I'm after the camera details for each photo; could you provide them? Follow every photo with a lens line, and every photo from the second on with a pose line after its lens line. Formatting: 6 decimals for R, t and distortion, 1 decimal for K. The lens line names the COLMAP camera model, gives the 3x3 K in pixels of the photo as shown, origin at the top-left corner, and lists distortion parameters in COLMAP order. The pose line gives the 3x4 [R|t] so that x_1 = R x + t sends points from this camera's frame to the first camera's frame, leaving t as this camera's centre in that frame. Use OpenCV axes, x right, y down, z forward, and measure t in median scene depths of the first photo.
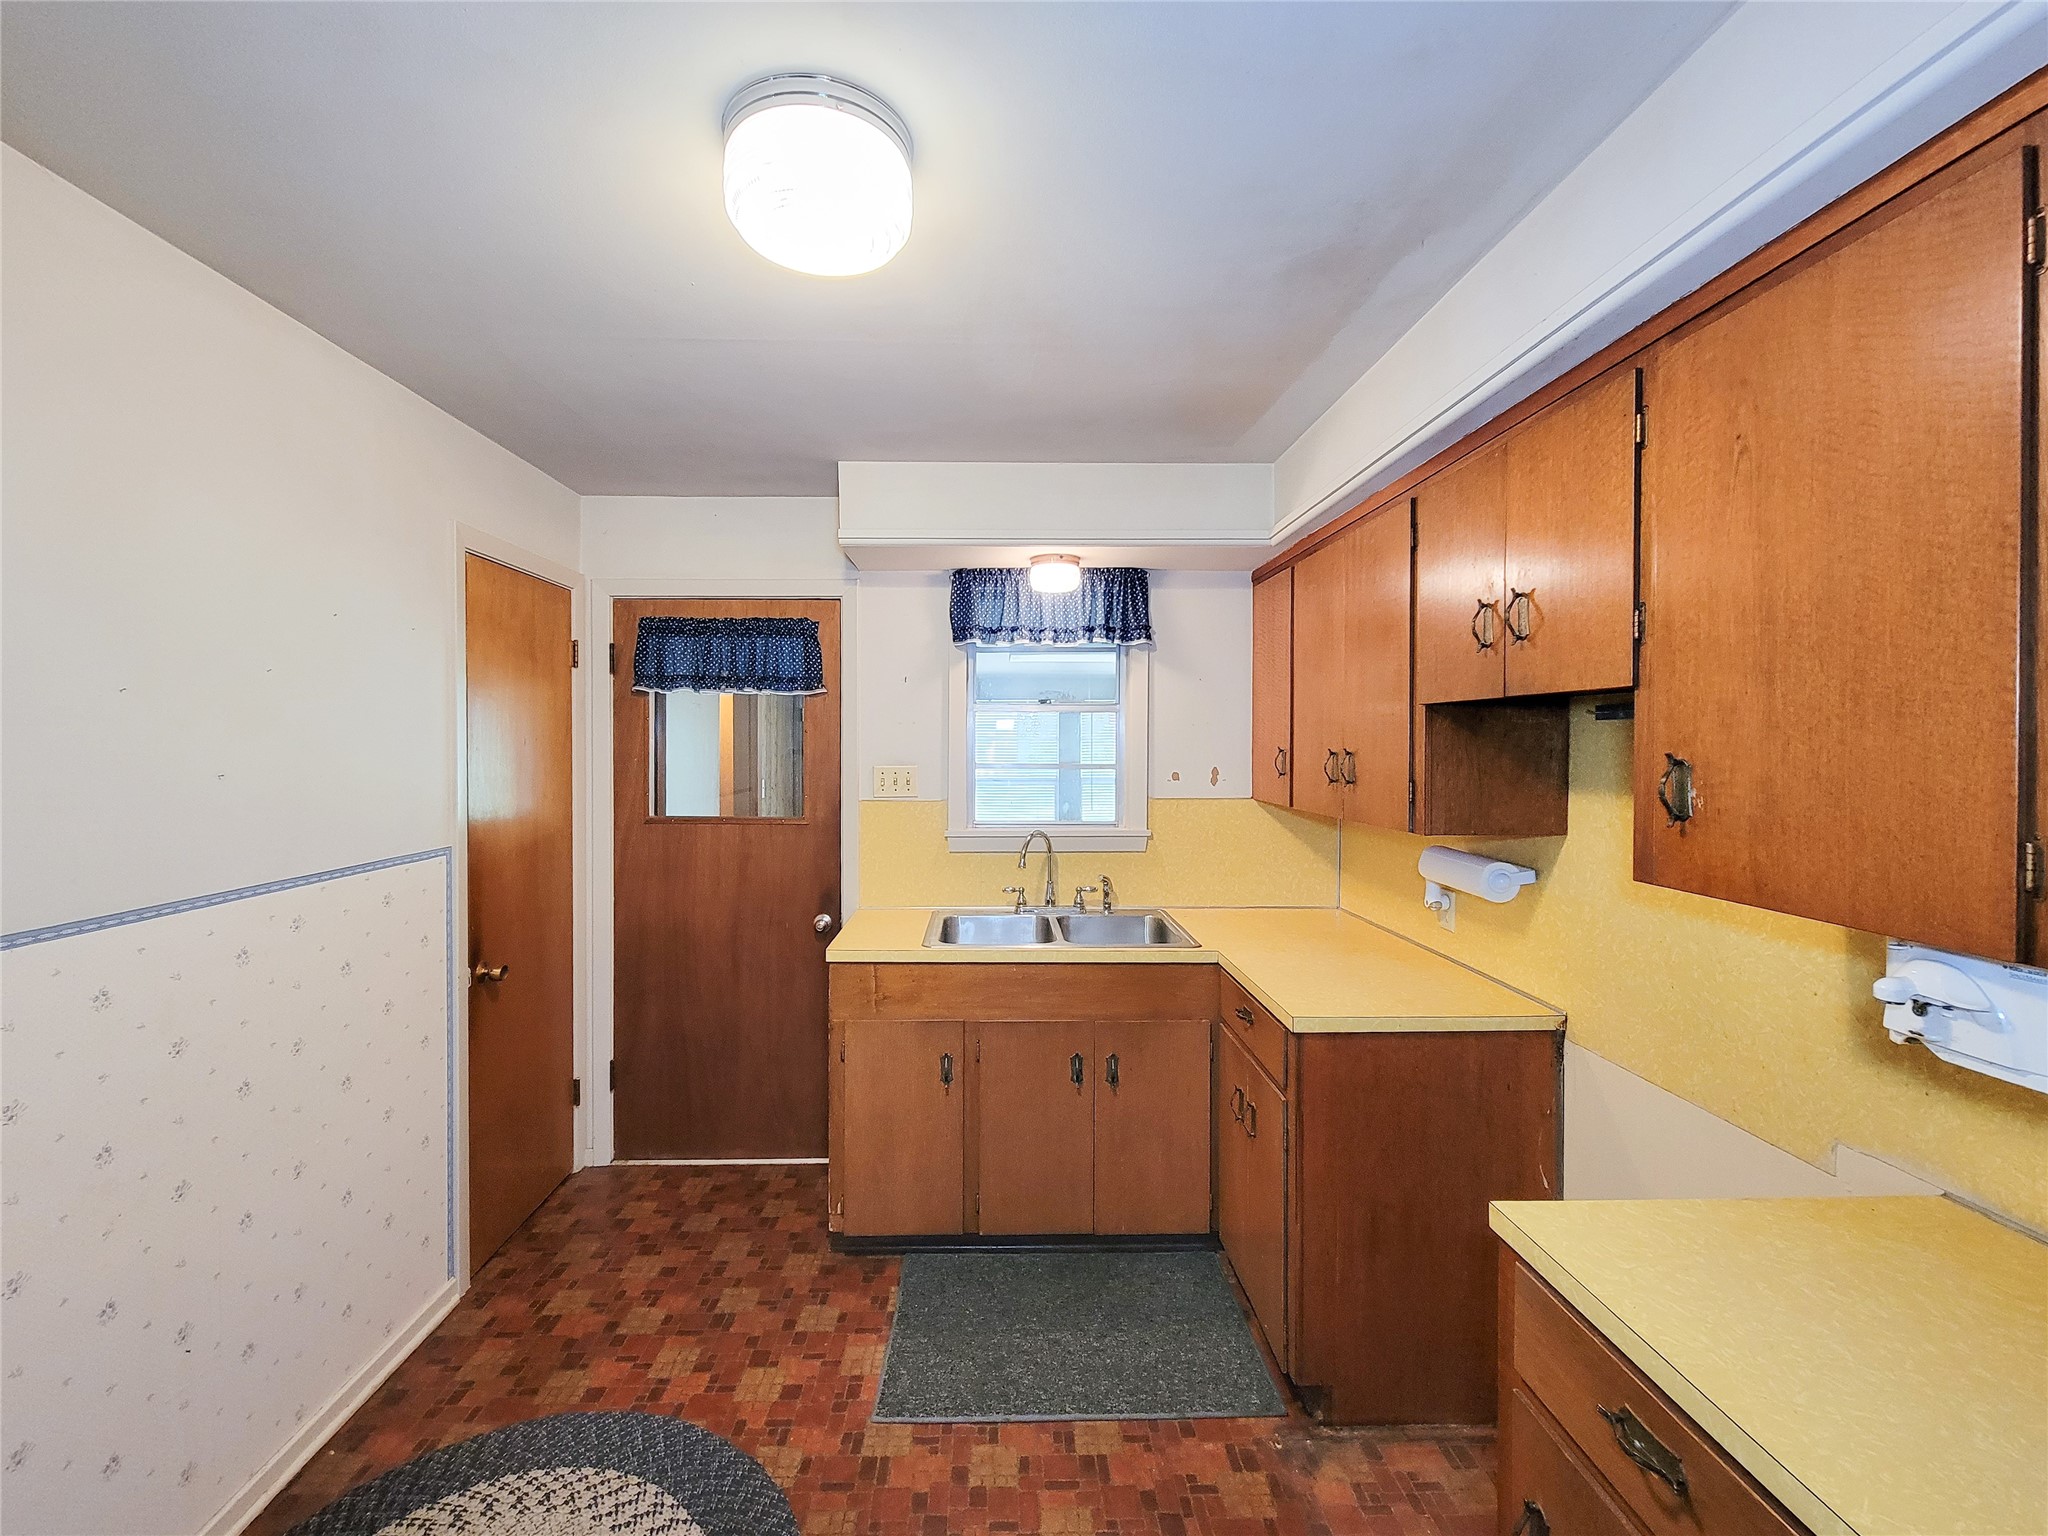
lens RADIAL K [[846.0, 0, 1009.7], [0, 846.0, 751.5], [0, 0, 1]] dist [0.001256, -0.002417]
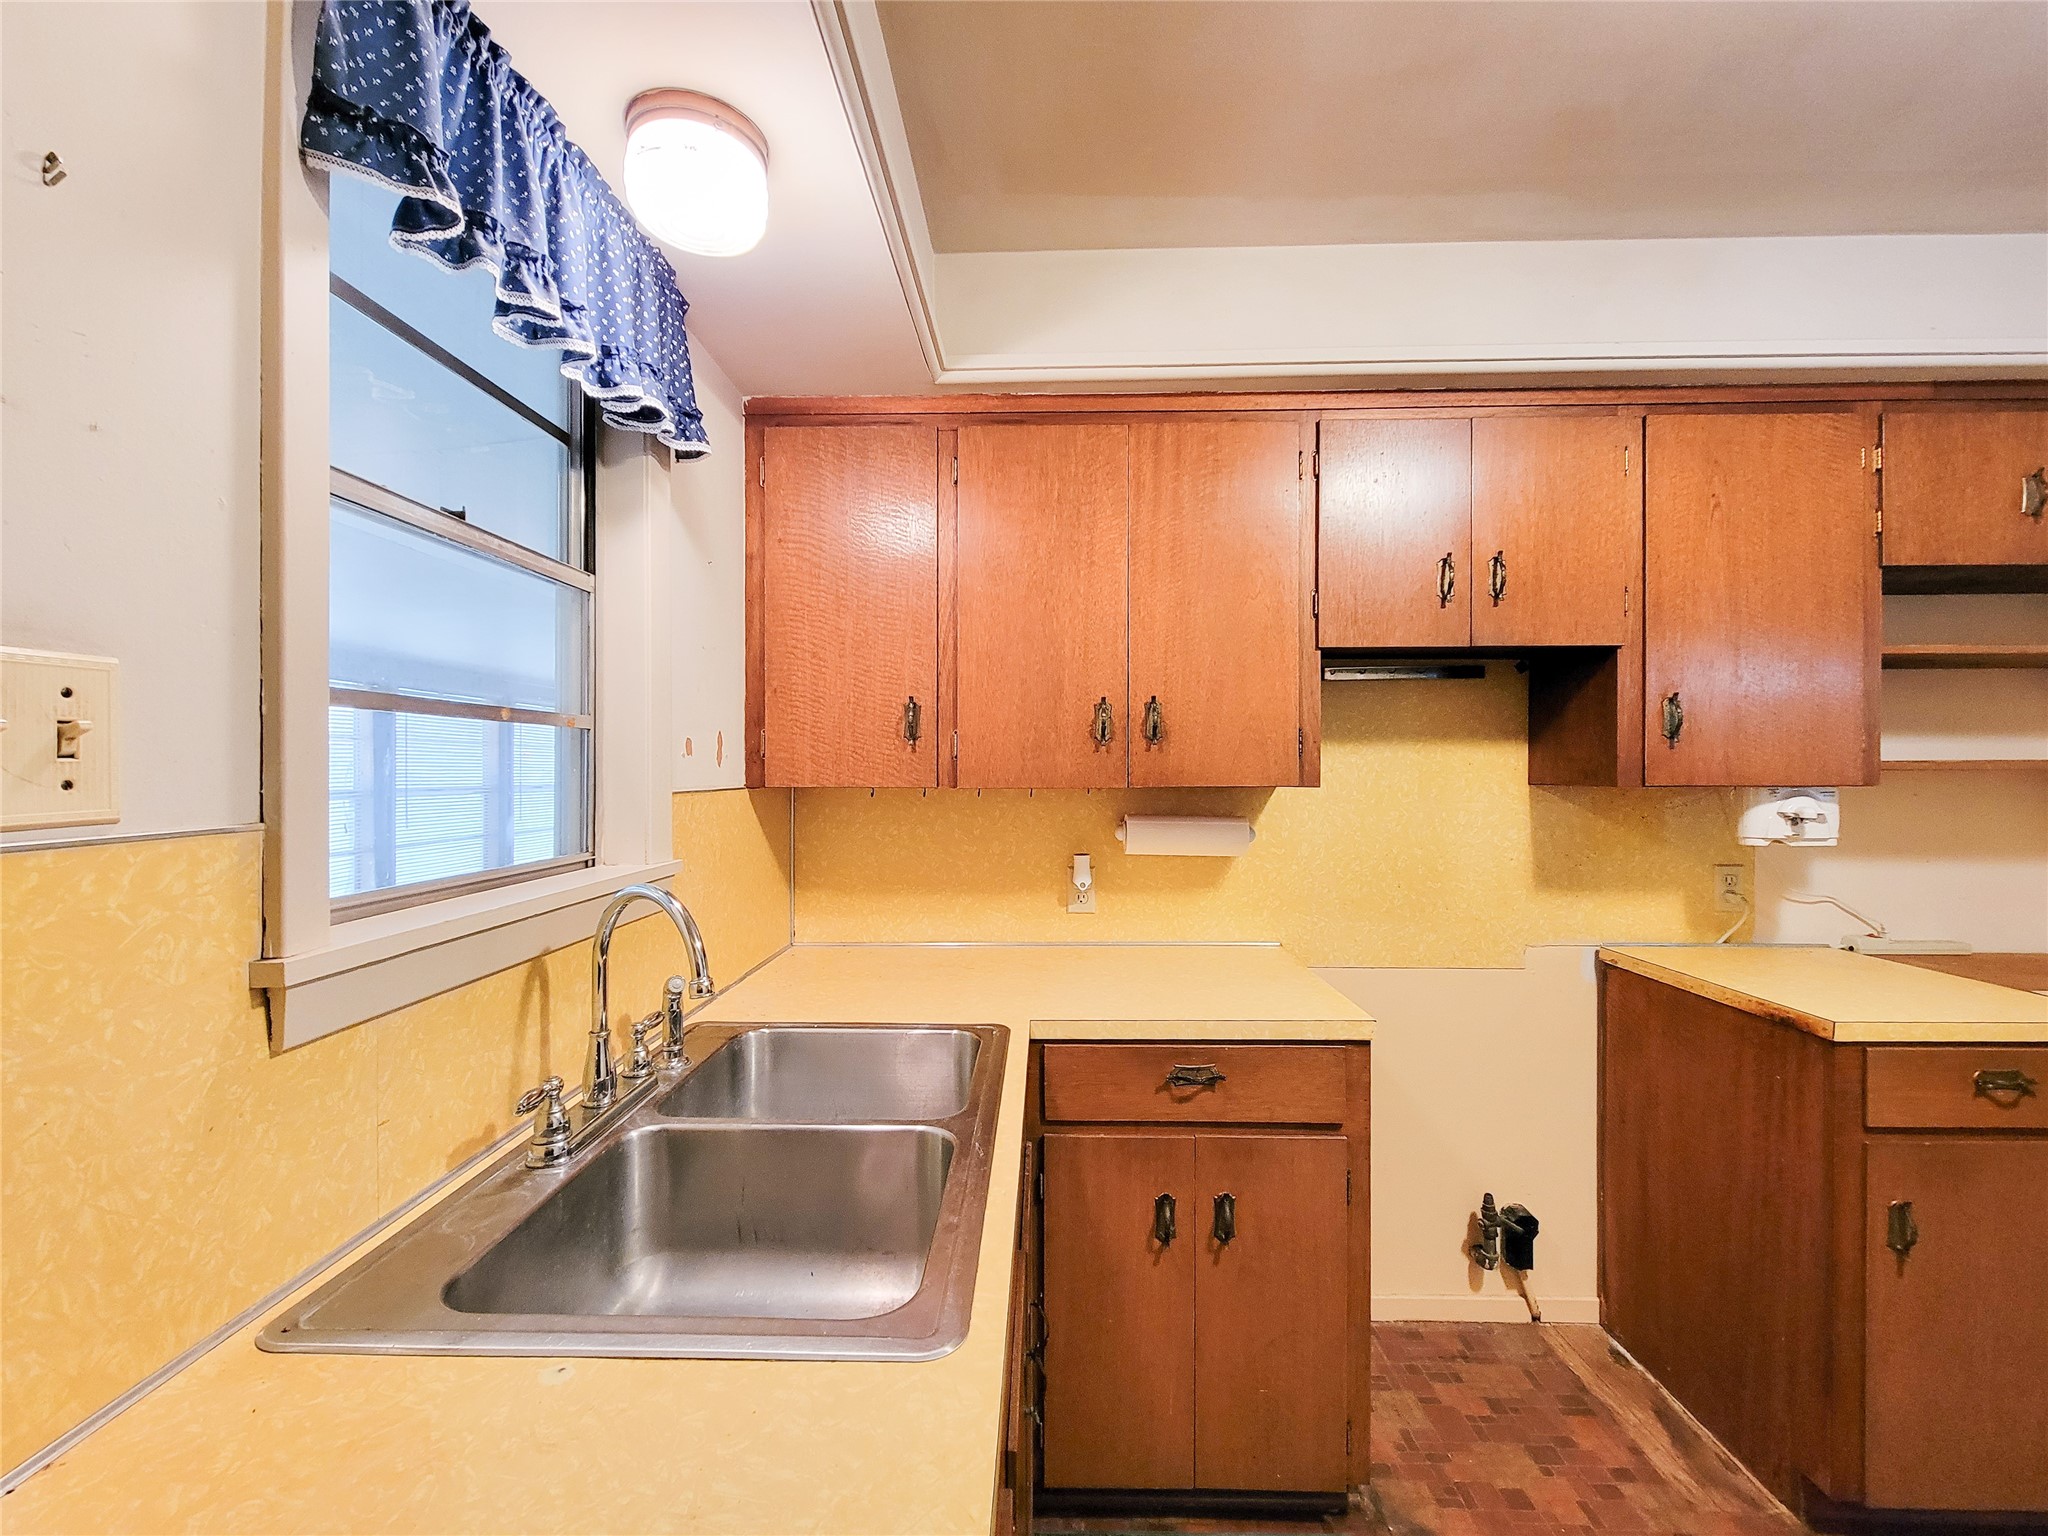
lens RADIAL K [[846.0, 0, 1021.7], [0, 846.0, 766.2], [0, 0, 1]] dist [0.001256, -0.002417]
pose [[0.058049, -0.000606, 0.998314, -0.677811], [0.009115, 0.999958, 0.000077, 0.107533], [-0.998272, 0.009095, 0.058053, 1.848308]]
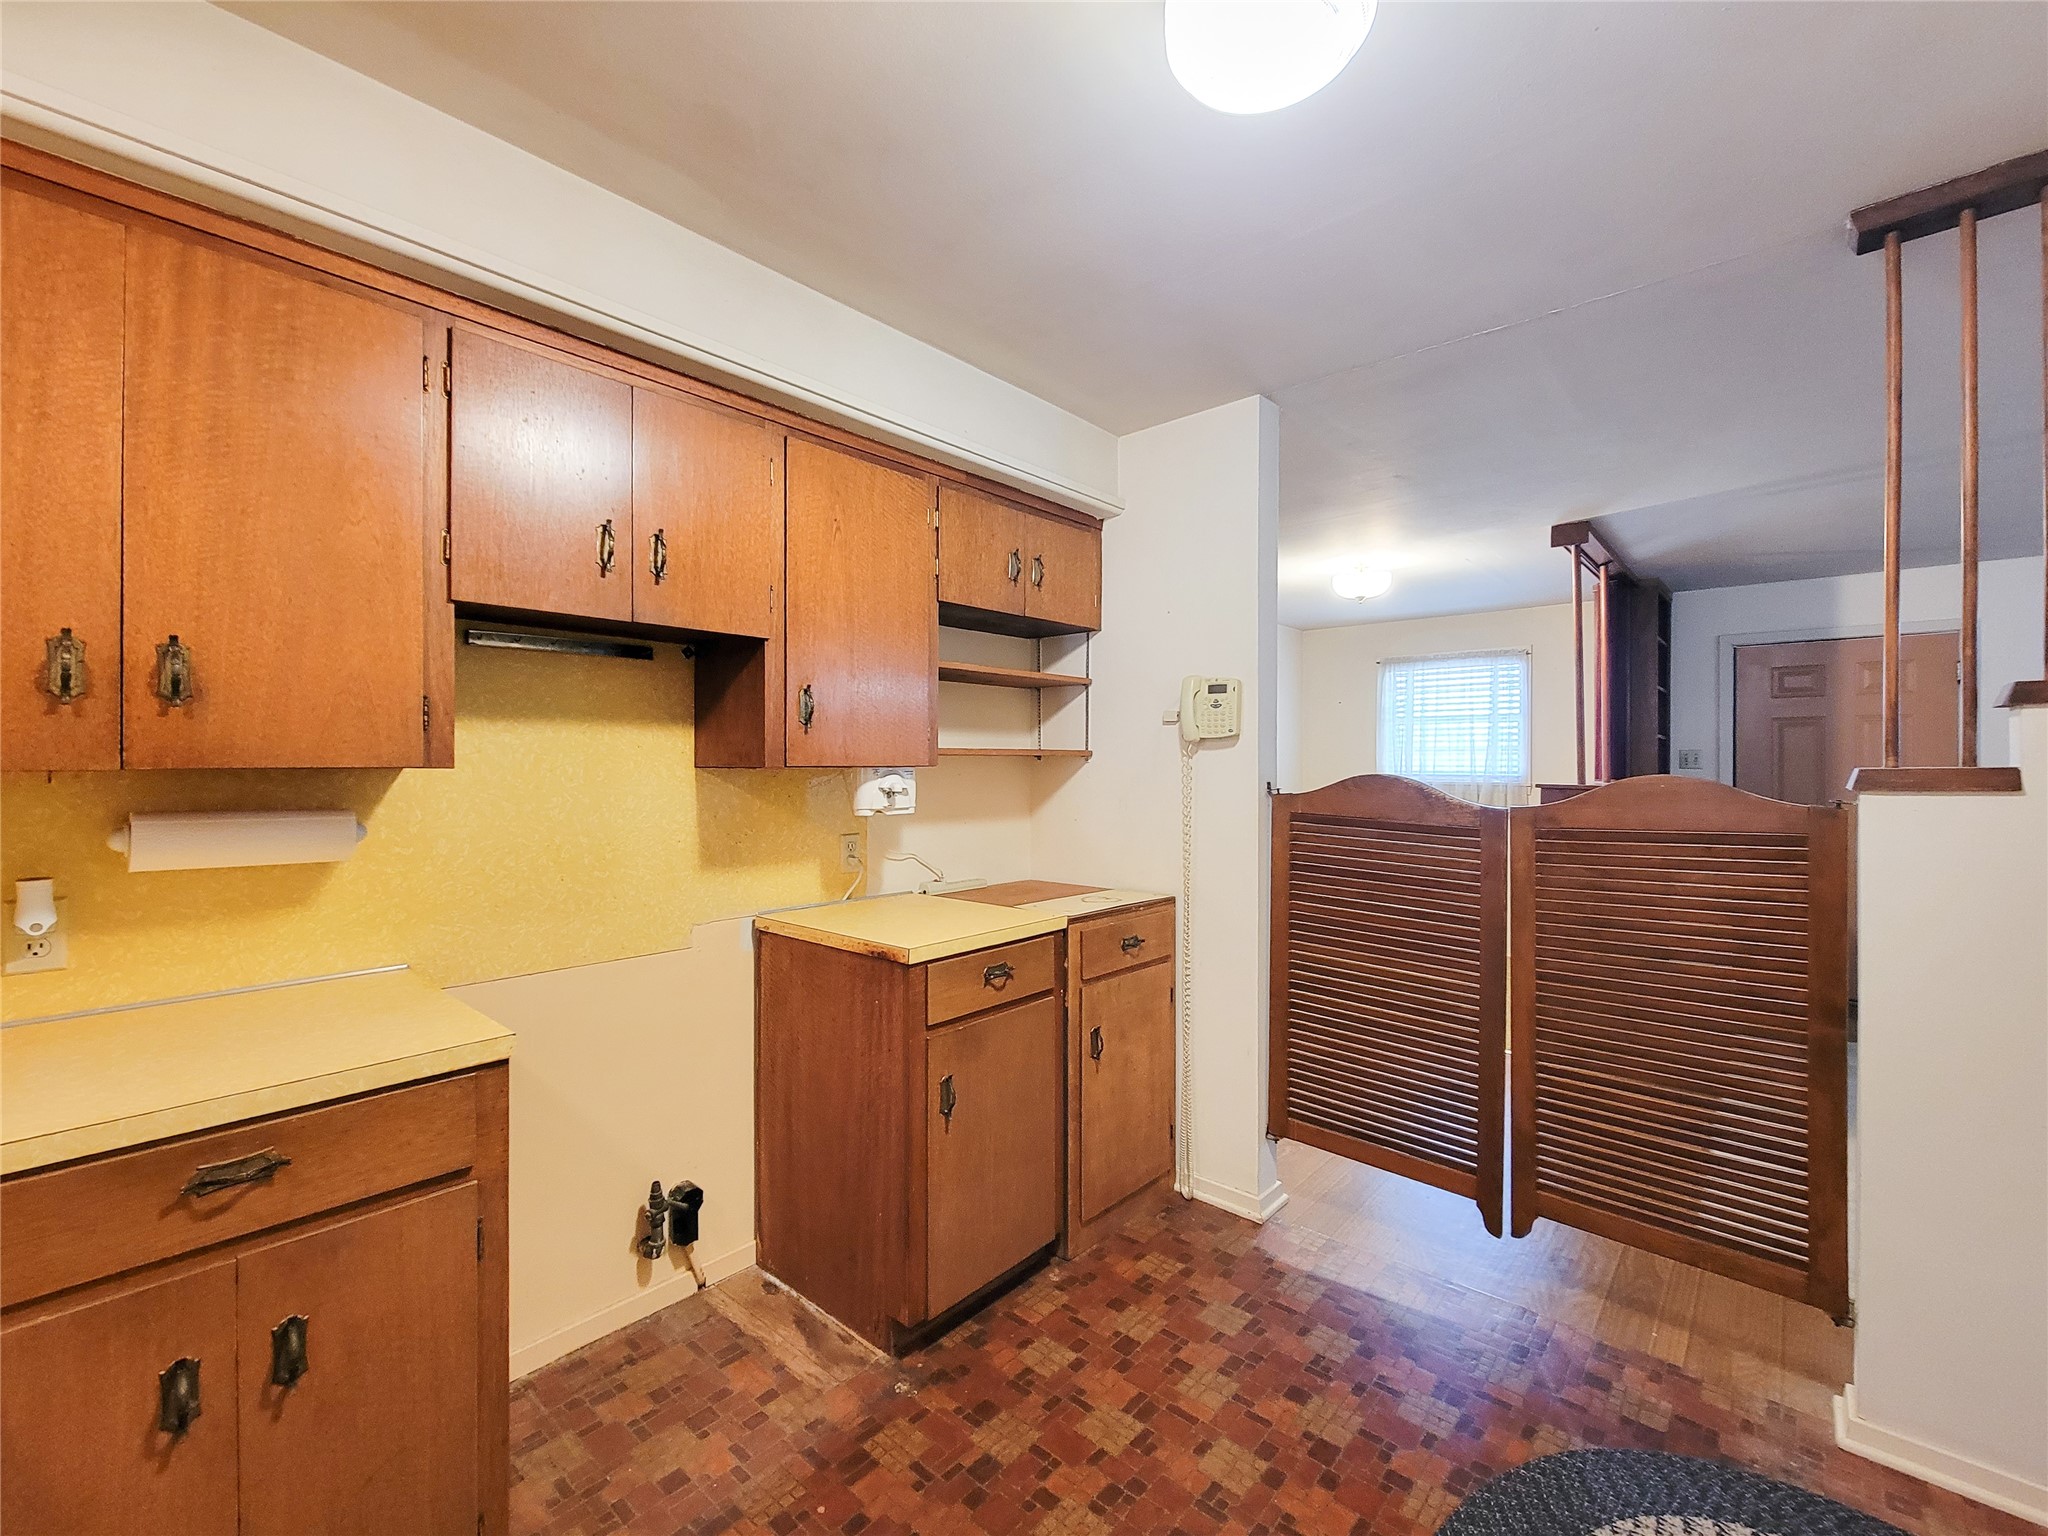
lens RADIAL K [[846.0, 0, 1012.4], [0, 846.0, 762.5], [0, 0, 1]] dist [0.001256, -0.002417]
pose [[-0.716958, 0.003948, 0.697105, -0.616290], [0.006658, 0.999977, 0.001184, 0.142425], [-0.697085, 0.005490, -0.716968, 1.736105]]
